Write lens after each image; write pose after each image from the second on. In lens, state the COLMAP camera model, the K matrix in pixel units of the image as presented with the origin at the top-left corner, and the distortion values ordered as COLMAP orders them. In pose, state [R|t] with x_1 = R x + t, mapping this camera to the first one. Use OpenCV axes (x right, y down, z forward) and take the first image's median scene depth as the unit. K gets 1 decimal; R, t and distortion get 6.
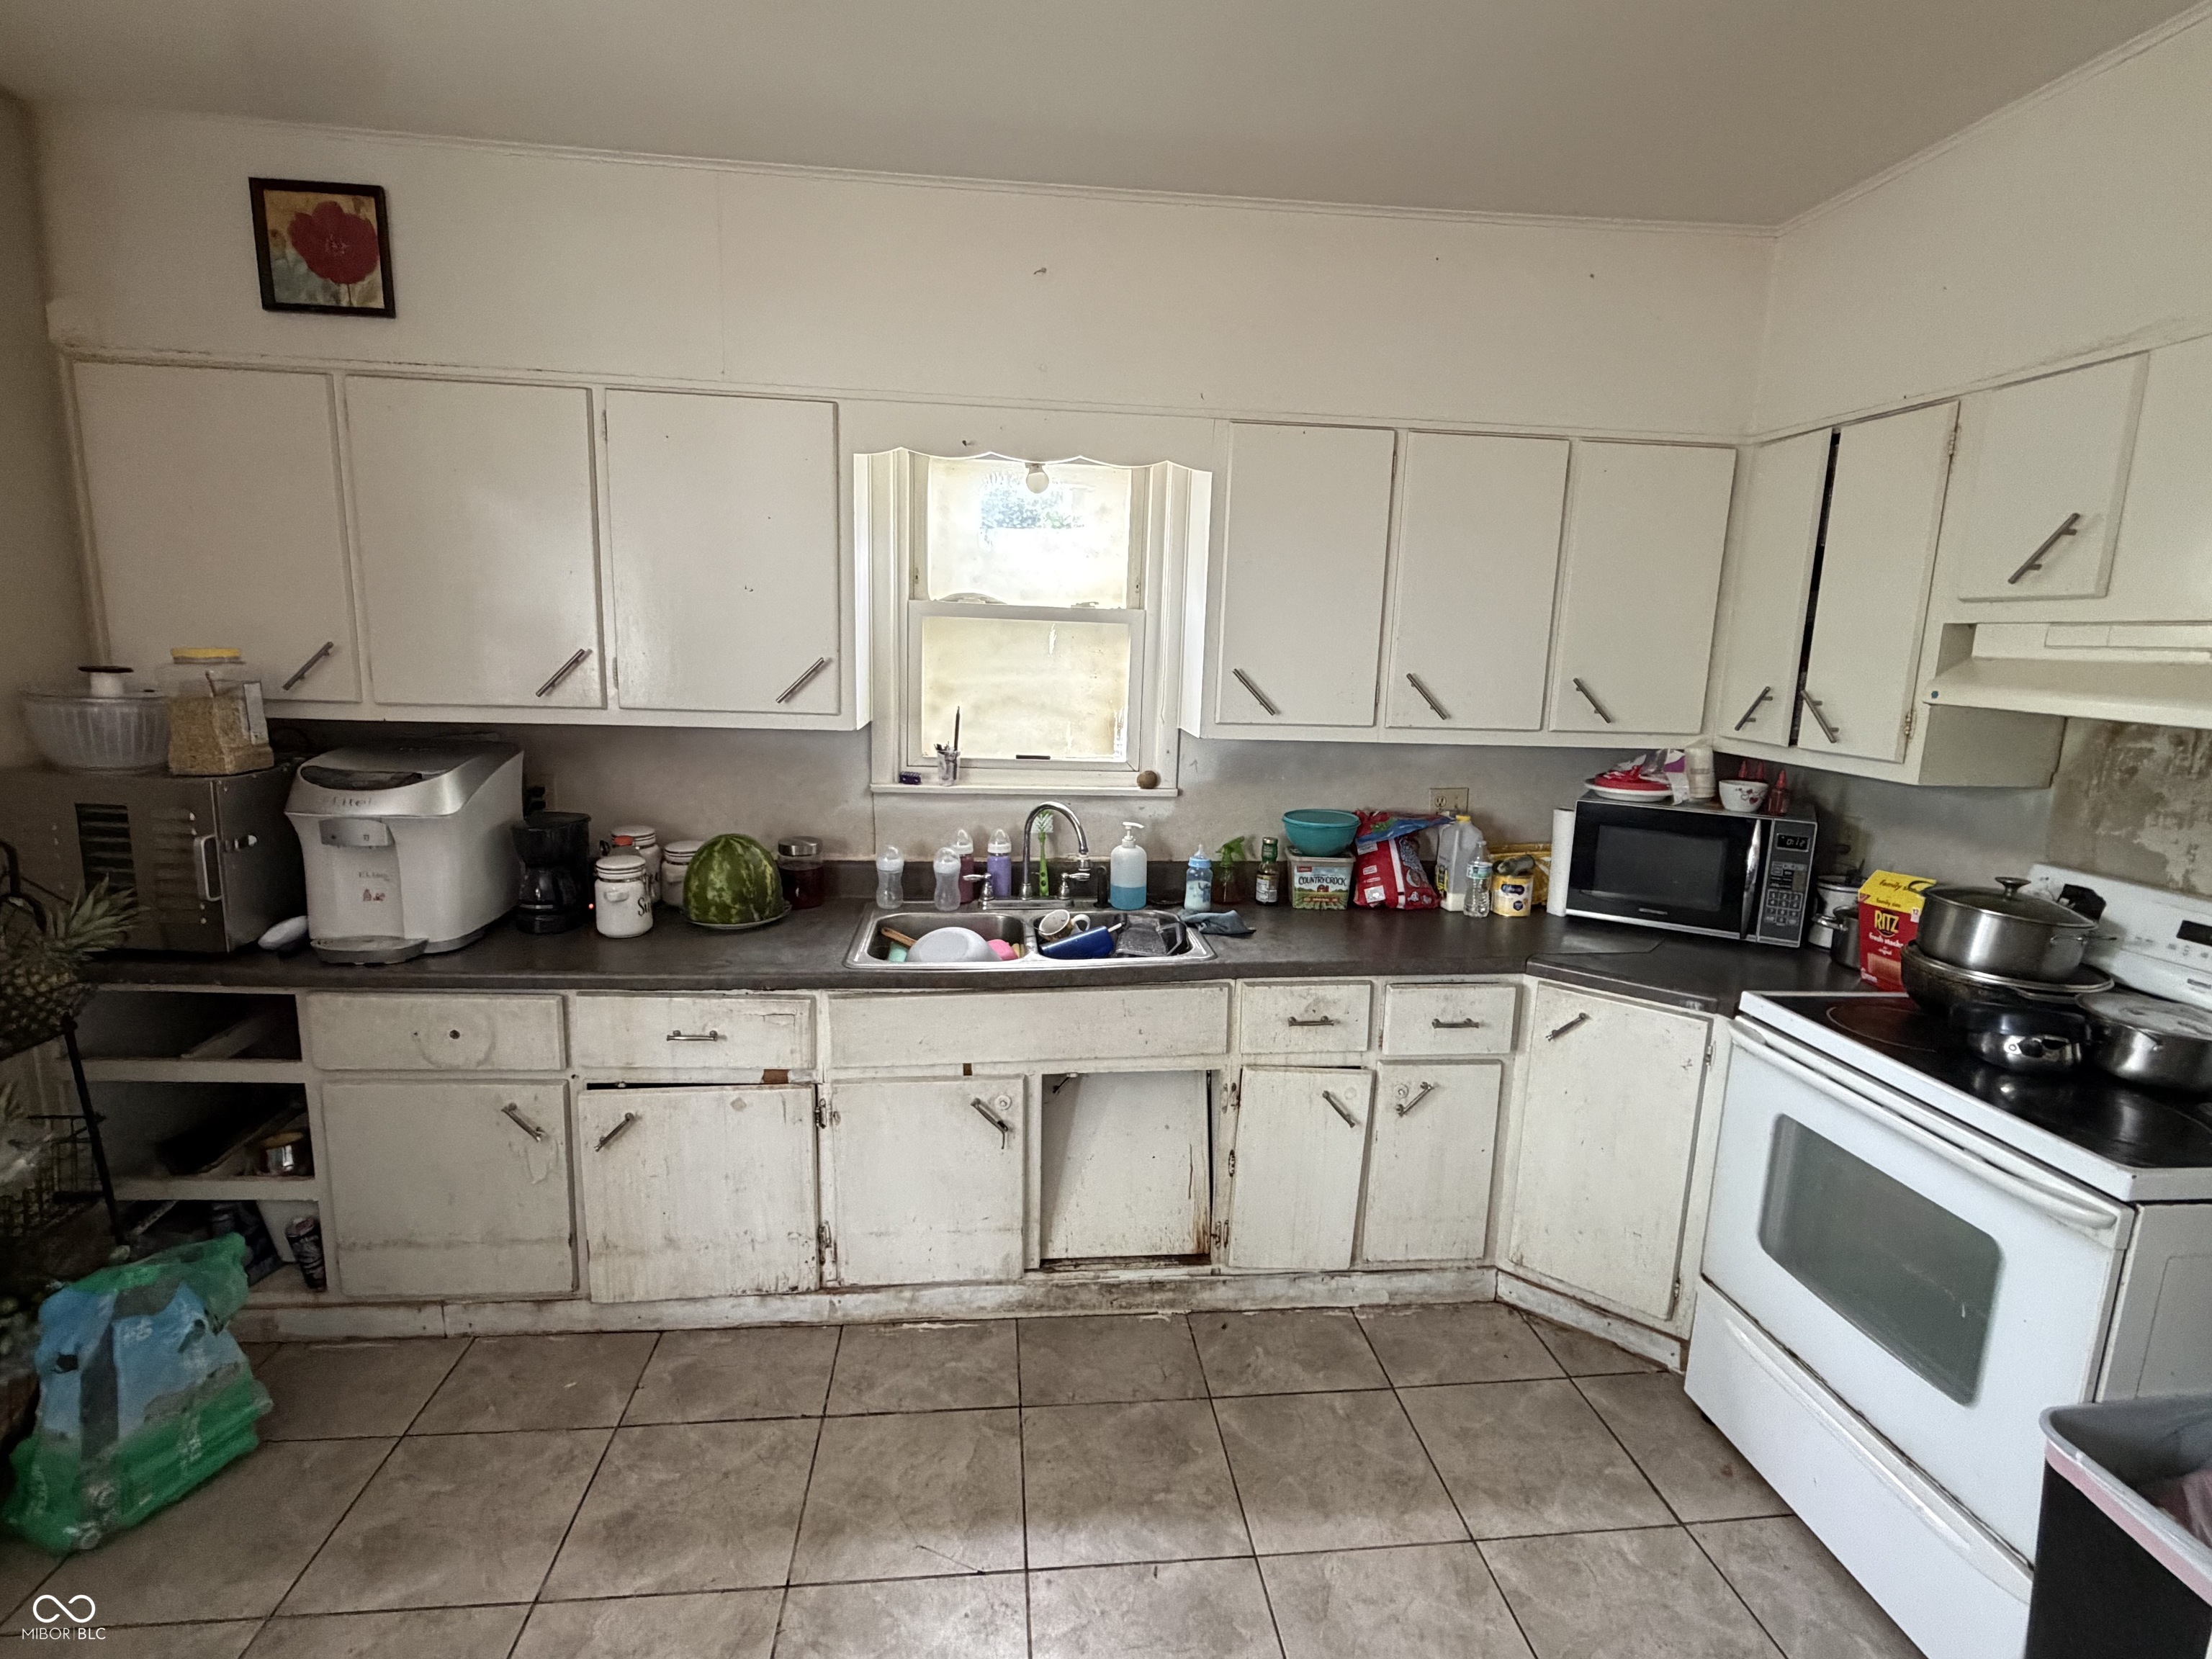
lens RADIAL K [[1084.0, 0, 1111.1], [0, 1084.0, 845.5], [0, 0, 1]] dist [0.003813, 0.000074]
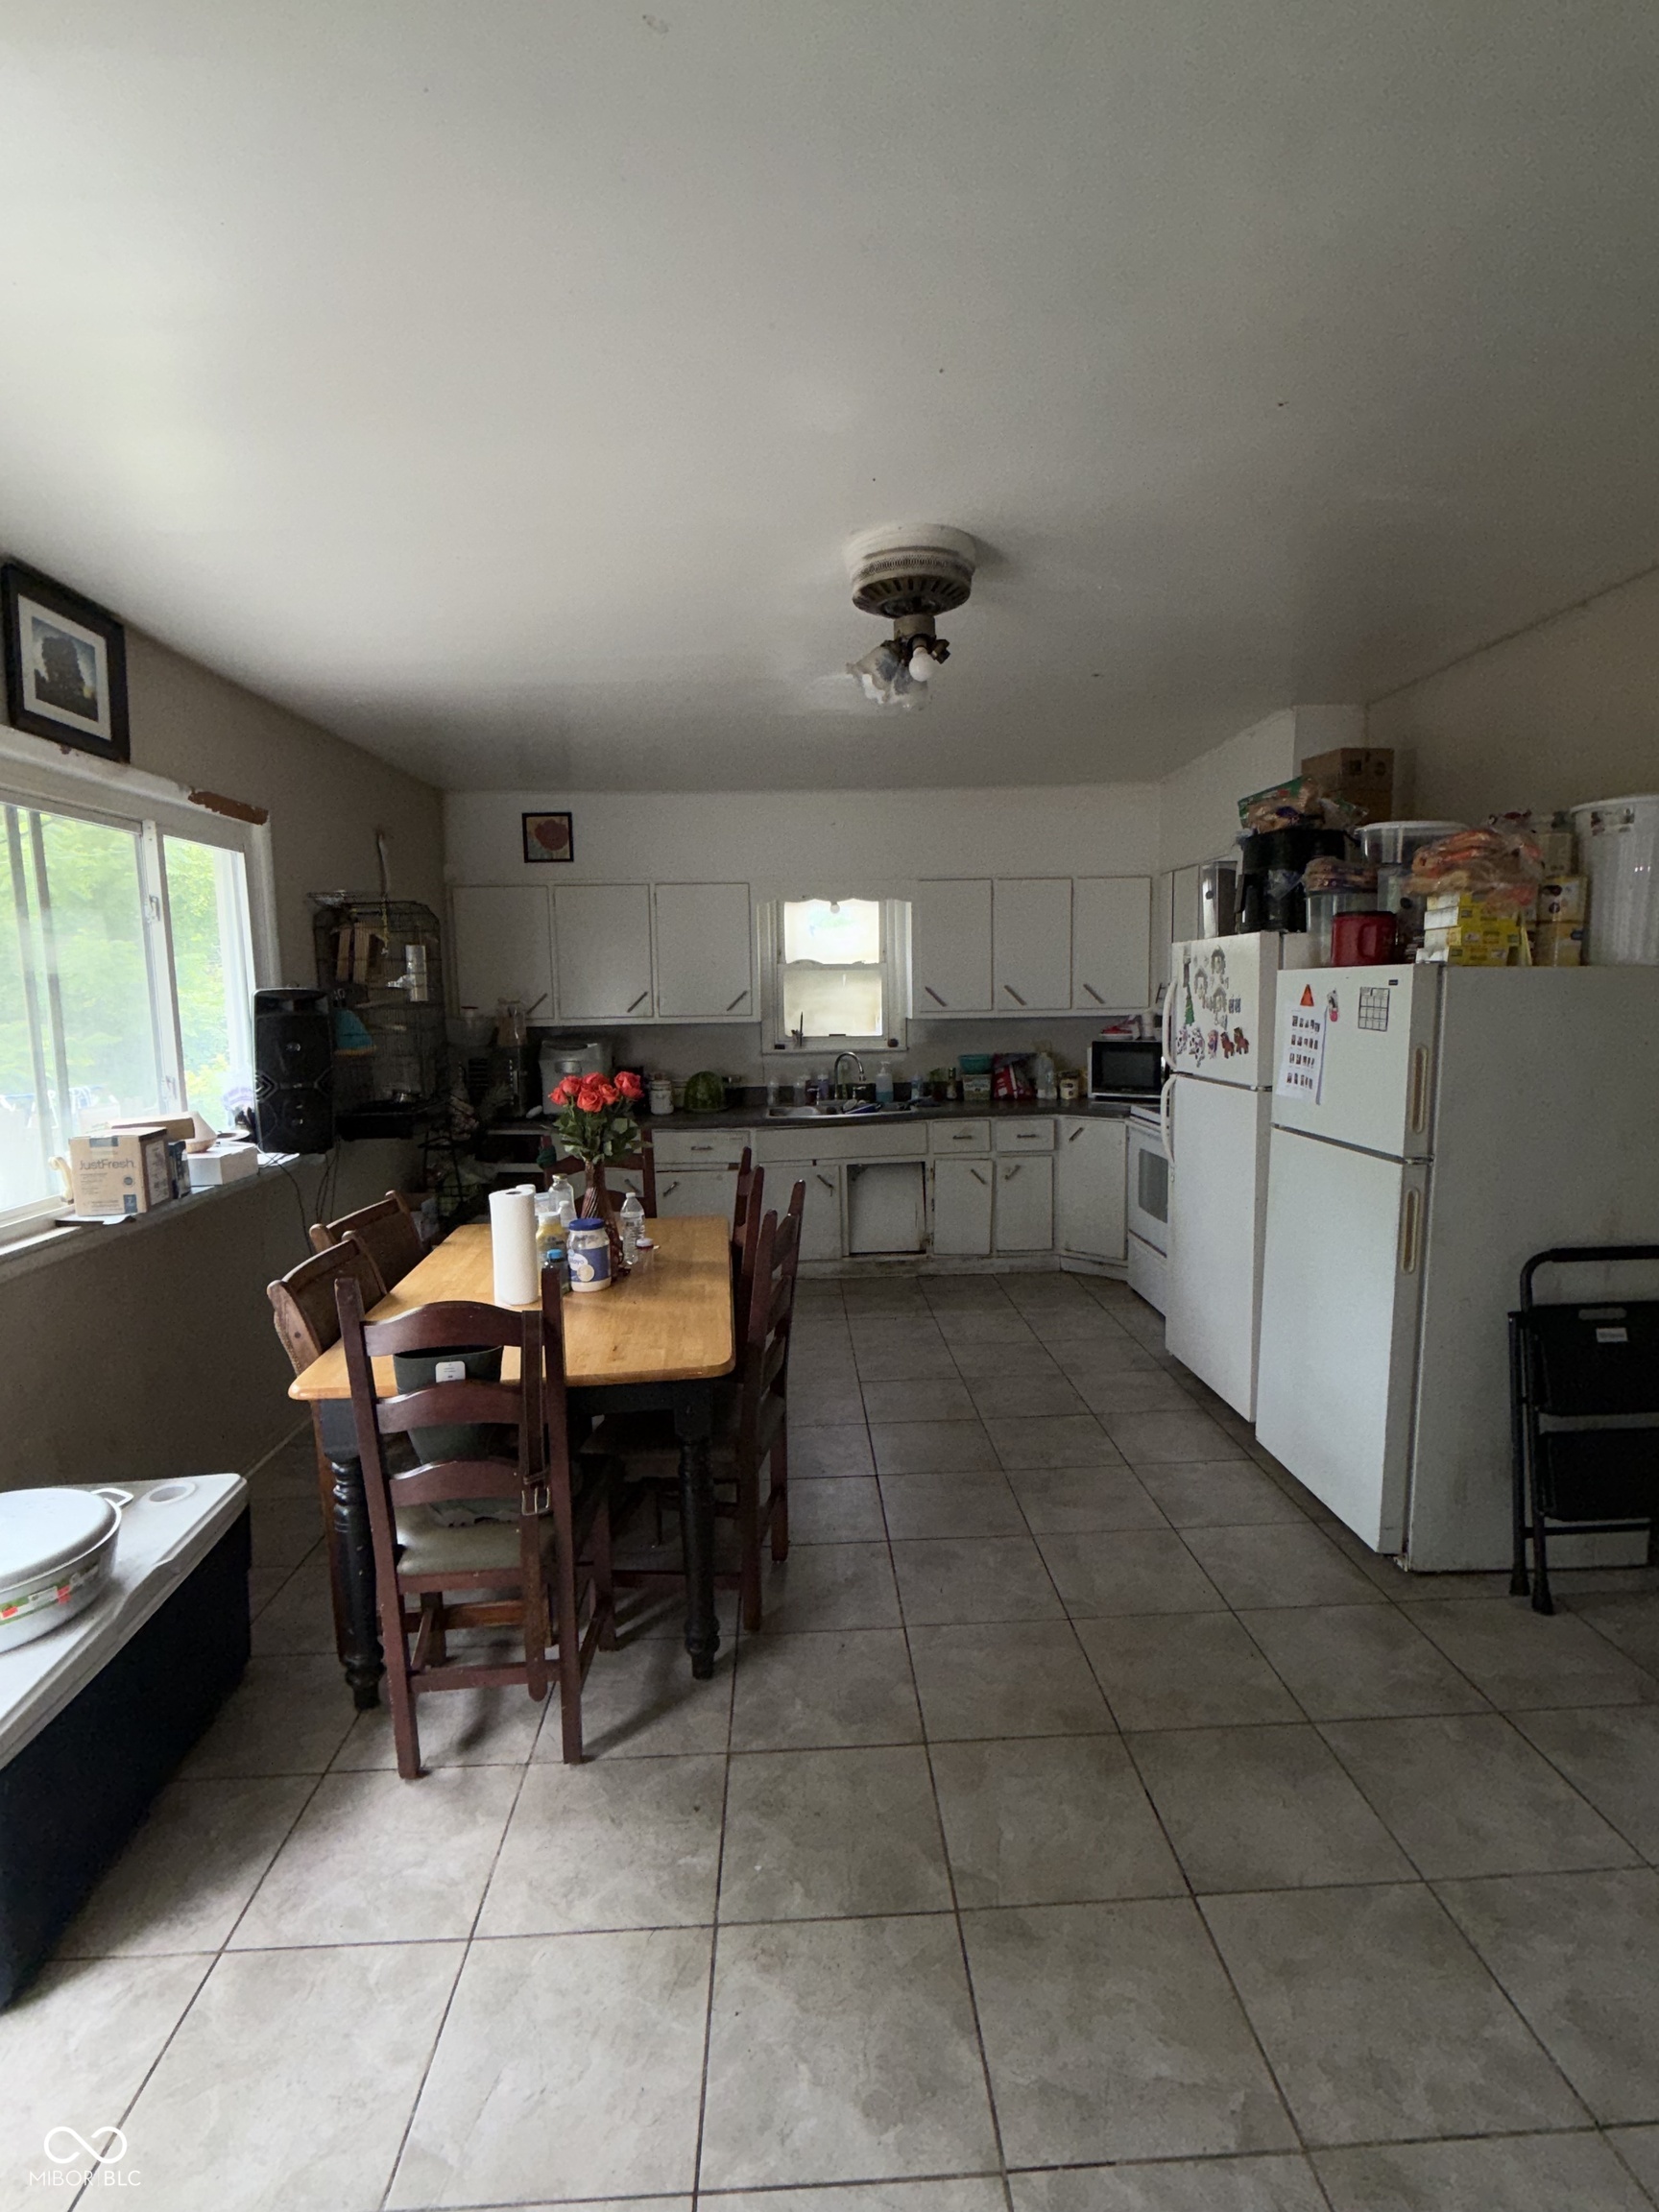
lens RADIAL K [[1084.0, 0, 822.5], [0, 1084.0, 1102.8], [0, 0, 1]] dist [0.003813, 0.000074]
pose [[0.996455, -0.040169, -0.073925, 0.056372], [0.033802, 0.995769, -0.085452, 0.259079], [0.077044, 0.082650, 0.993596, -1.220633]]
